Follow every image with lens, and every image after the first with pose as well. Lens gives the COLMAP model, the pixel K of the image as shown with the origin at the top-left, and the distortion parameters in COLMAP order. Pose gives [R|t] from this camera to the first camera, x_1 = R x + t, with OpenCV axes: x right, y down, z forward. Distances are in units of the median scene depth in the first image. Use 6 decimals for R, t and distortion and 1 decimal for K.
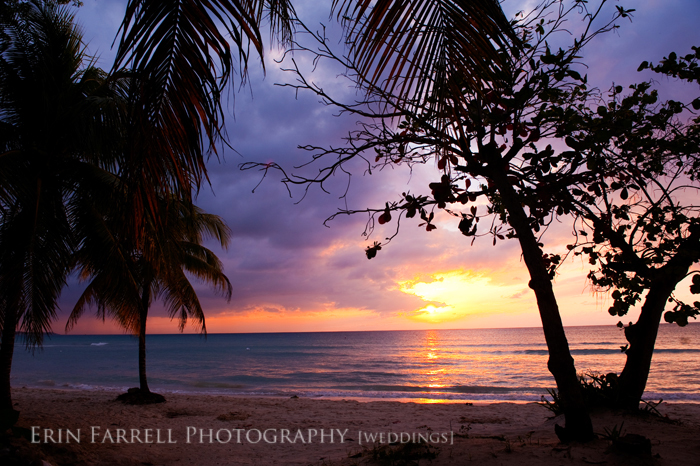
lens RADIAL K [[610.9, 0, 350.0], [0, 610.9, 233.0], [0, 0, 1]] dist [-0.033211, -0.001703]
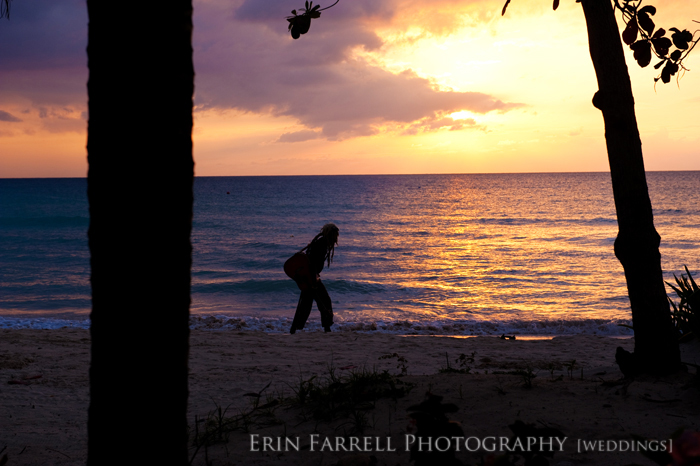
lens RADIAL K [[610.9, 0, 350.0], [0, 610.9, 233.0], [0, 0, 1]] dist [-0.033211, -0.001703]
pose [[0.992820, 0.002894, 0.119580, 0.018417], [-0.030197, 0.973390, 0.227155, 0.091472], [-0.115741, -0.229135, 0.966489, 0.526799]]
